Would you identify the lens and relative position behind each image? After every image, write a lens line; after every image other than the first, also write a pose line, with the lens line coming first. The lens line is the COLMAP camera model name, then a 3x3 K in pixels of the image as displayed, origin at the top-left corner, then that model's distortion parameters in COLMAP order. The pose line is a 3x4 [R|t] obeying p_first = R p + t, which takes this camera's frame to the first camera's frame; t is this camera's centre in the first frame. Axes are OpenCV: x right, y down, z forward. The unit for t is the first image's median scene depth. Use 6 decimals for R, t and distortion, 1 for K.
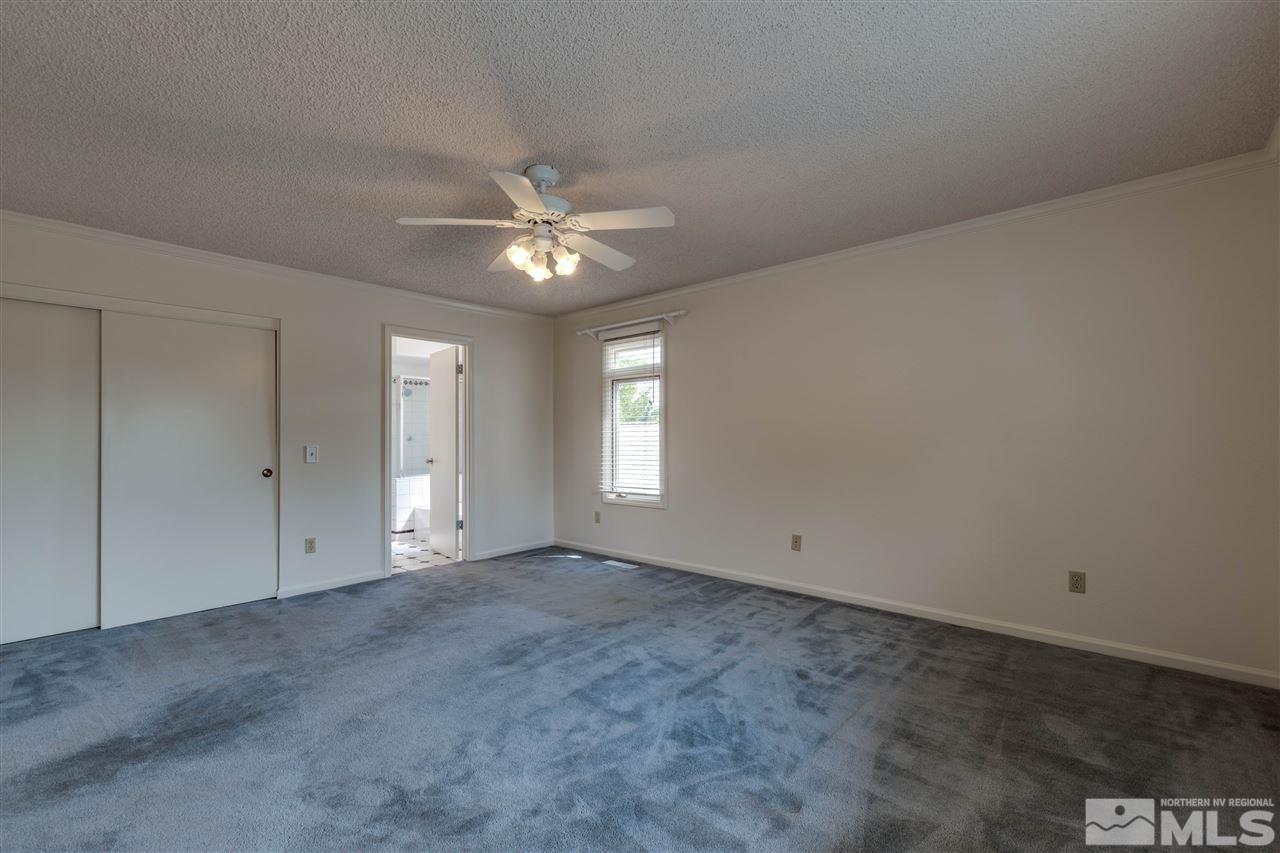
lens RADIAL K [[557.9, 0, 644.8], [0, 557.9, 426.3], [0, 0, 1]] dist [0.003088, -0.000091]
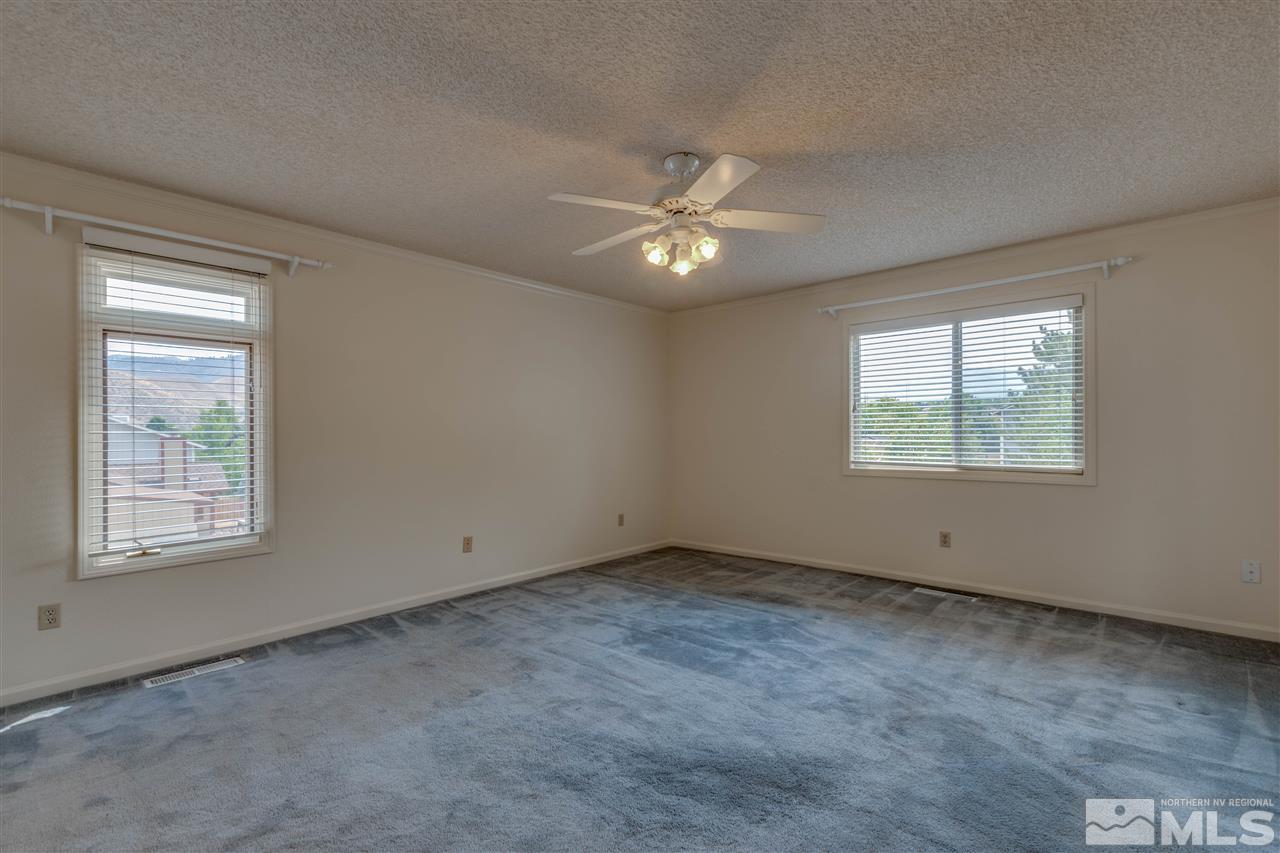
lens RADIAL K [[564.2, 0, 643.5], [0, 564.2, 432.7], [0, 0, 1]] dist [0.007353, -0.004389]
pose [[0.016602, 0.009382, 0.999818, -0.765570], [-0.002671, 0.999953, -0.009339, 0.018140], [-0.999859, -0.002516, 0.016626, 0.695839]]
